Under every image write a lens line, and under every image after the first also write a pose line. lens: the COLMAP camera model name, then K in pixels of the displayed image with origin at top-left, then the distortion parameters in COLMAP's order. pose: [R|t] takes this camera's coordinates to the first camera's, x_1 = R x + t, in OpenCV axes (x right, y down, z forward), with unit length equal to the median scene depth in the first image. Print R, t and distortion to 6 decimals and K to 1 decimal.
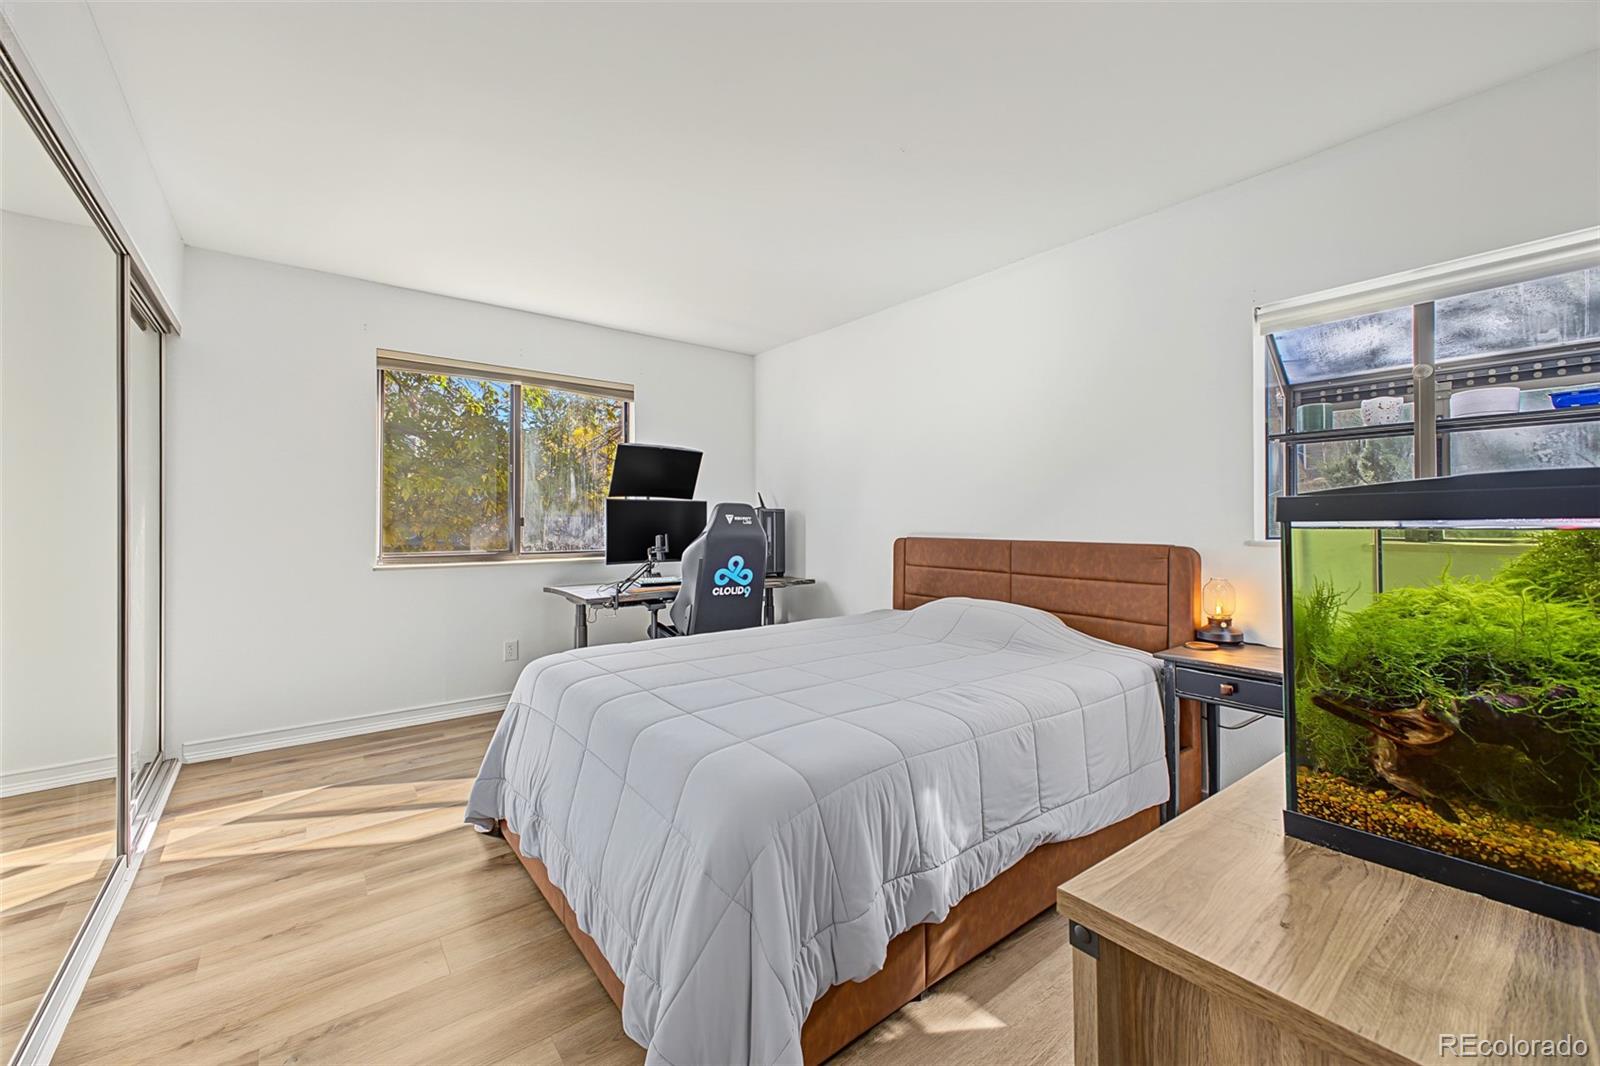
lens RADIAL K [[635.3, 0, 802.8], [0, 635.3, 523.1], [0, 0, 1]] dist [0.009402, -0.002626]
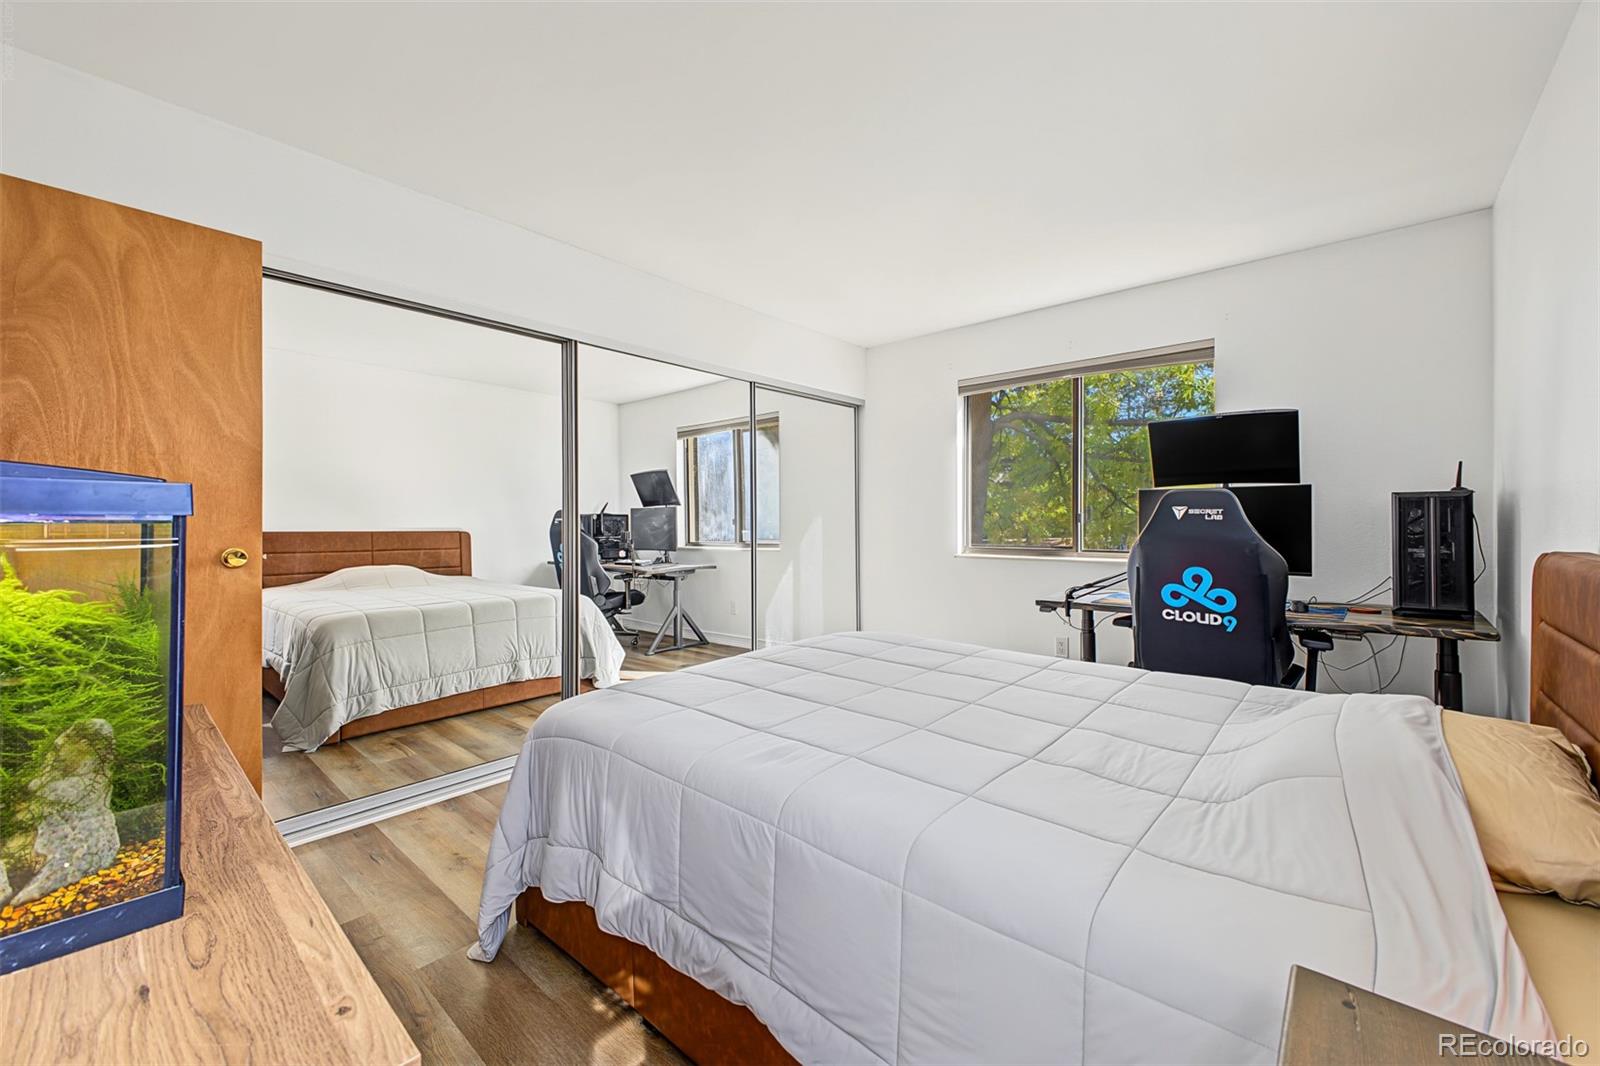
lens RADIAL K [[635.3, 0, 783.1], [0, 635.3, 517.1], [0, 0, 1]] dist [0.009402, -0.002626]
pose [[0.169876, -0.006573, -0.985444, 0.495099], [0.001558, 0.999978, -0.006401, 0.001784], [0.985464, -0.000448, 0.169883, 0.447354]]
